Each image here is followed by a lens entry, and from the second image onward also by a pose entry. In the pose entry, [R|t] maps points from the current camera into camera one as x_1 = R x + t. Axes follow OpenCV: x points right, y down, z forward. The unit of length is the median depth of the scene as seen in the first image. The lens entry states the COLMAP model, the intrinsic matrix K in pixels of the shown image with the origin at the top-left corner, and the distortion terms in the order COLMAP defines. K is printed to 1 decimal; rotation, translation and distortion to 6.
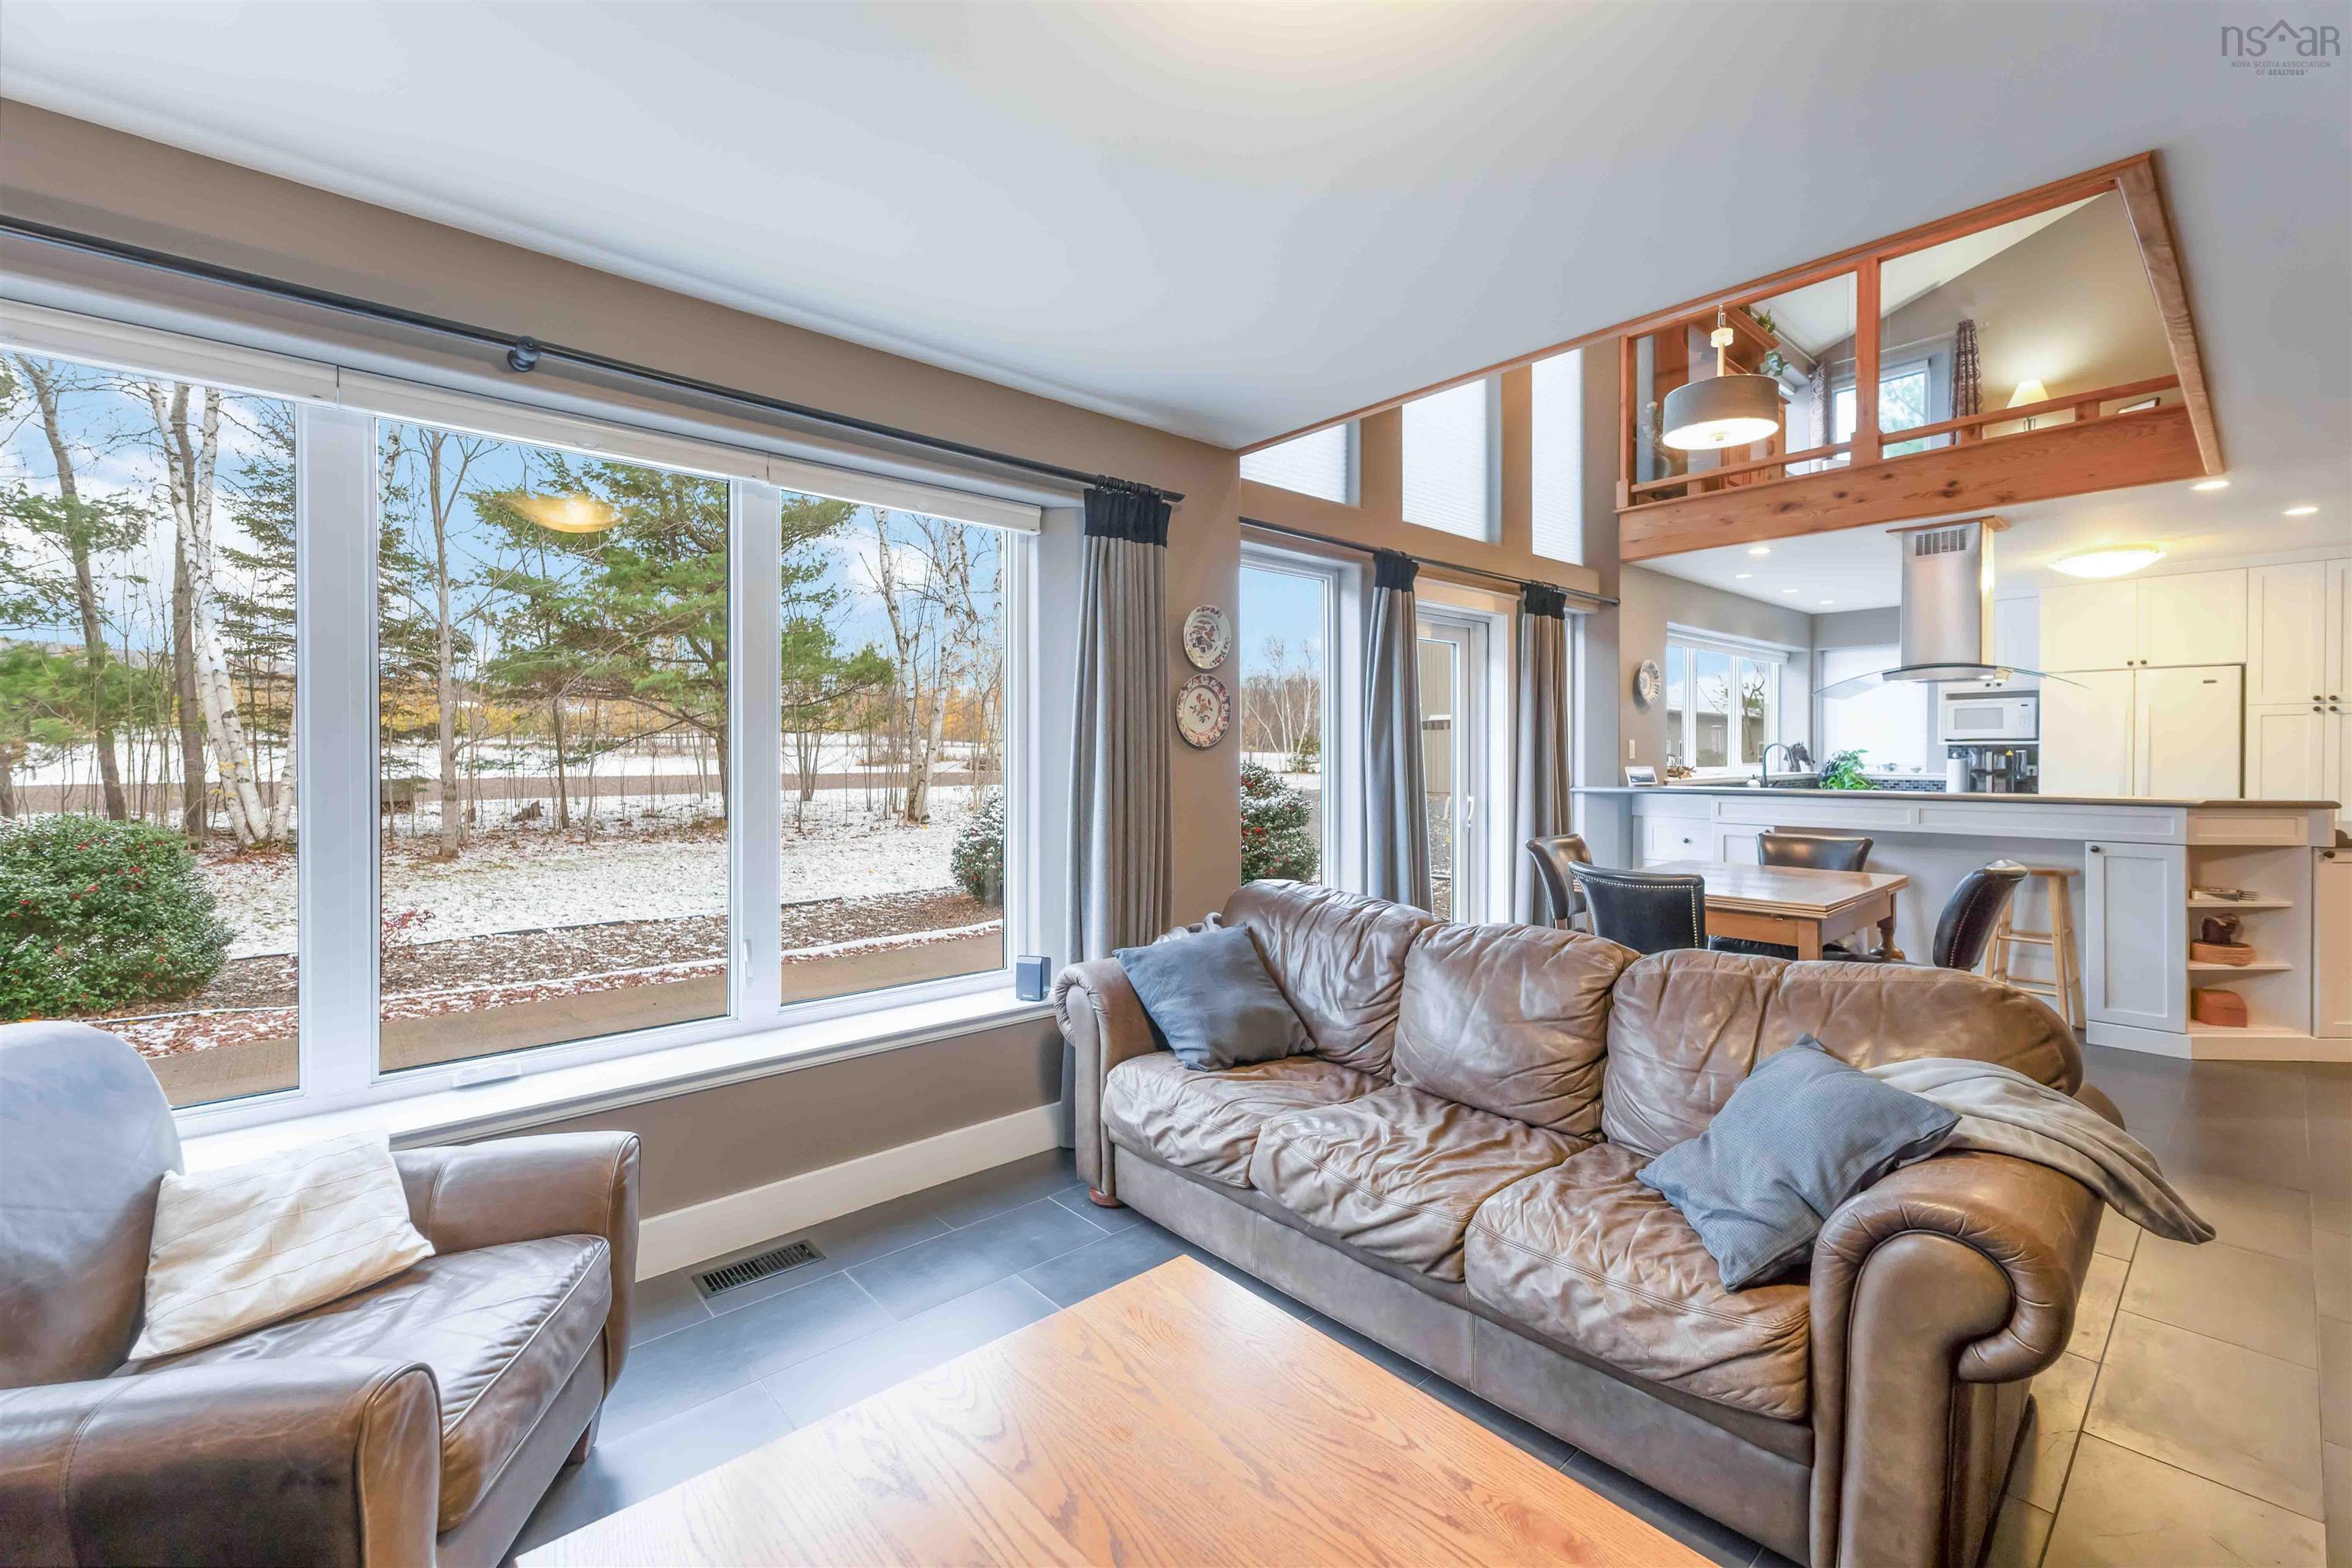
lens RADIAL K [[1018.2, 0, 1130.1], [0, 1018.2, 757.3], [0, 0, 1]] dist [-0.001372, -0.000361]
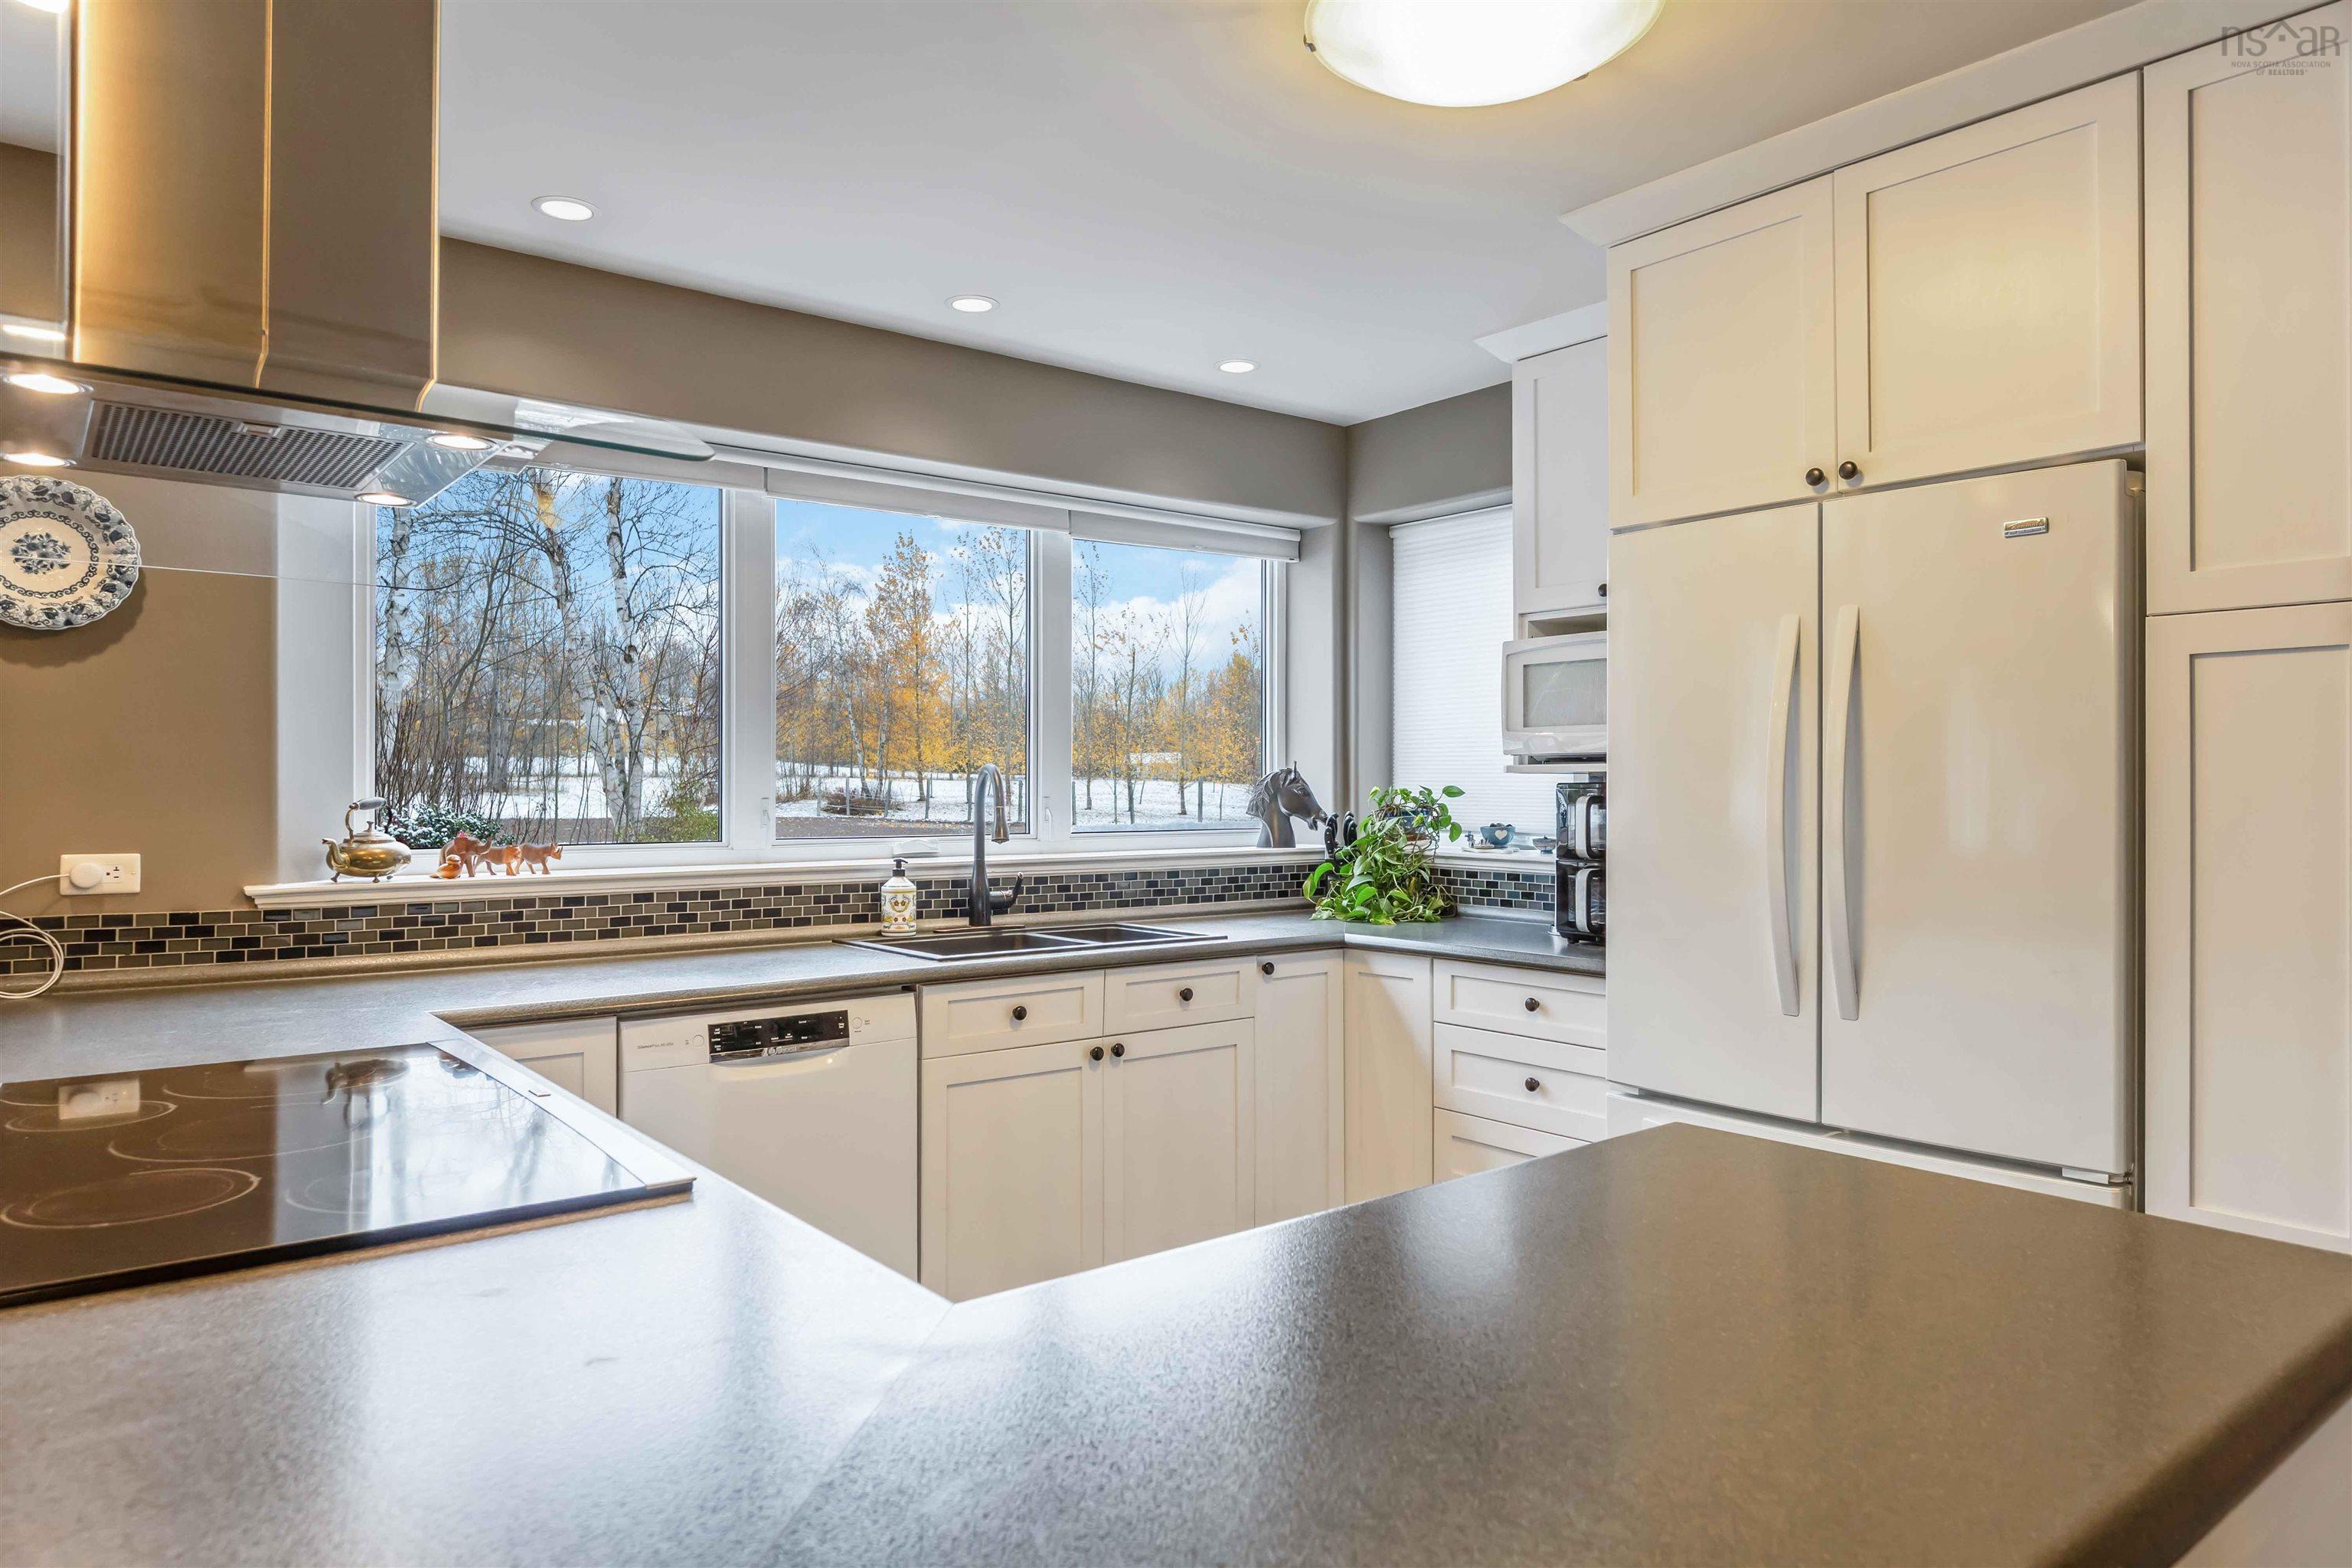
lens RADIAL K [[1385.9, 0, 1229.0], [0, 1385.9, 774.4], [0, 0, 1]] dist [-0.026883, 0.011268]
pose [[0.999042, 0.002880, -0.043668, 0.928898], [-0.003443, 0.999912, -0.012820, -0.007971], [0.043627, 0.012958, 0.998964, 0.686724]]
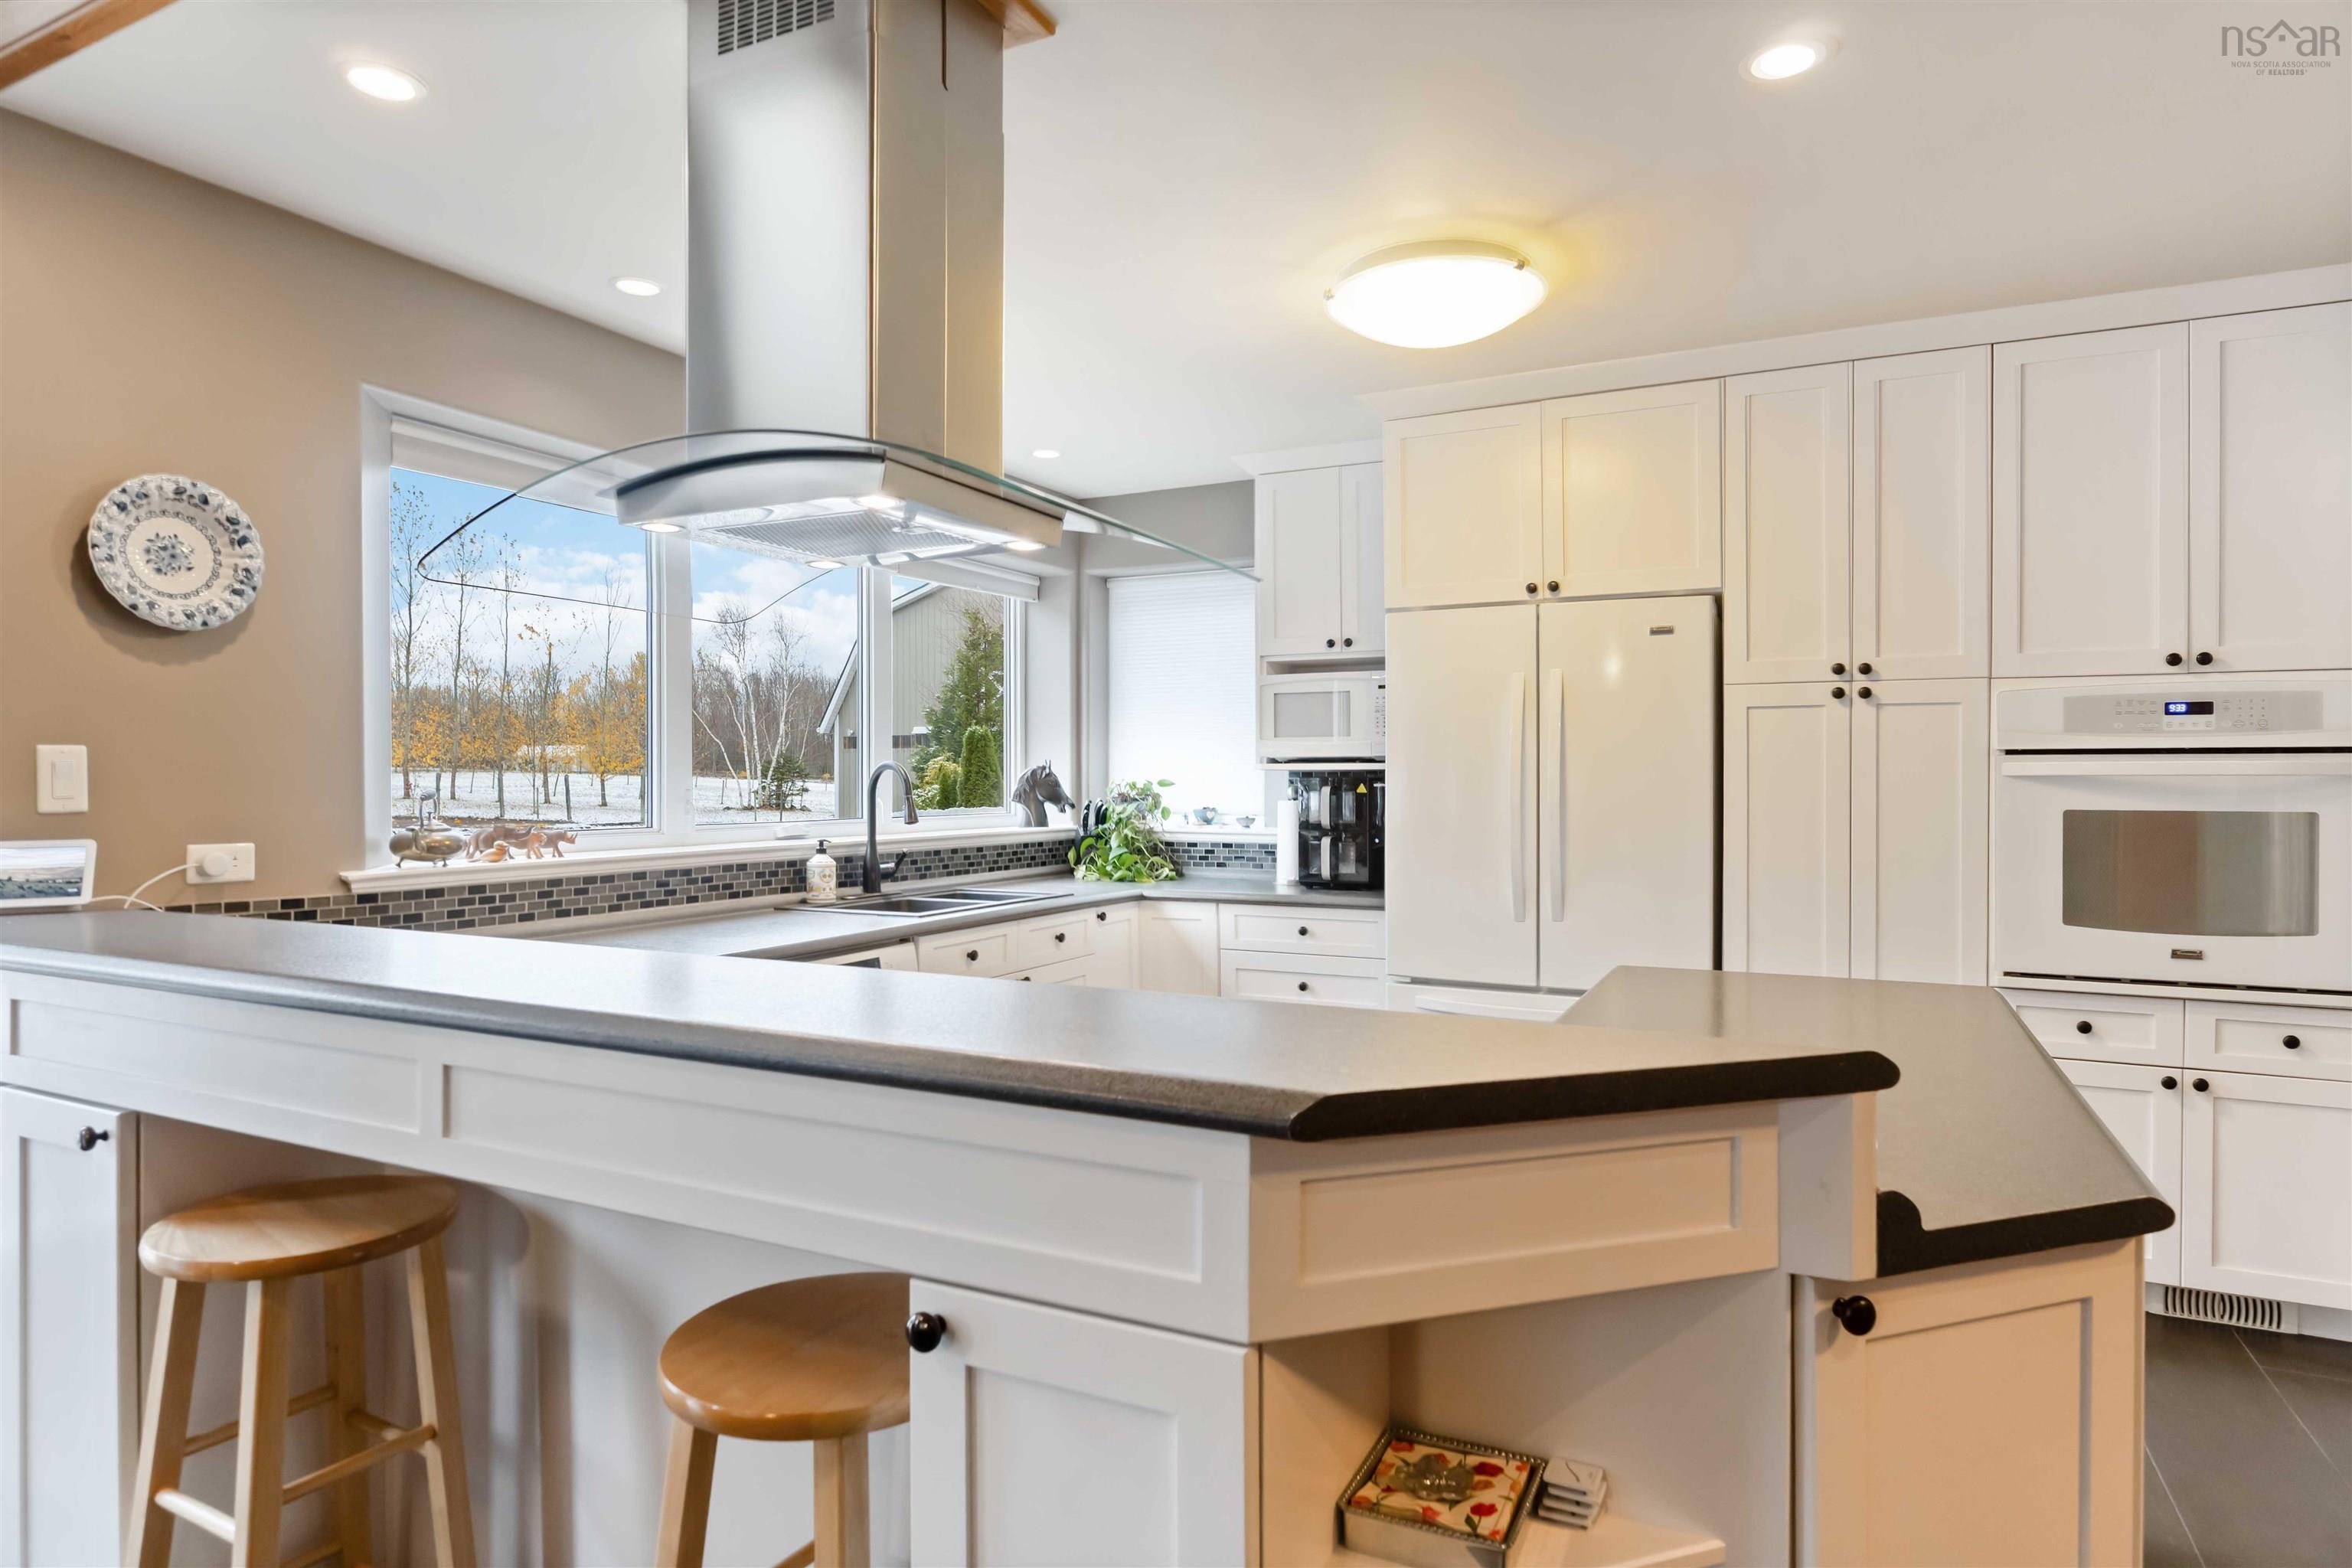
lens RADIAL K [[1277.3, 0, 1194.0], [0, 1277.3, 786.4], [0, 0, 1]] dist [-0.000121, -0.005722]
pose [[0.925854, 0.000744, 0.377880, 0.701144], [-0.000929, 1.000000, 0.000309, -0.006721], [-0.377879, -0.000637, 0.925855, 0.593061]]
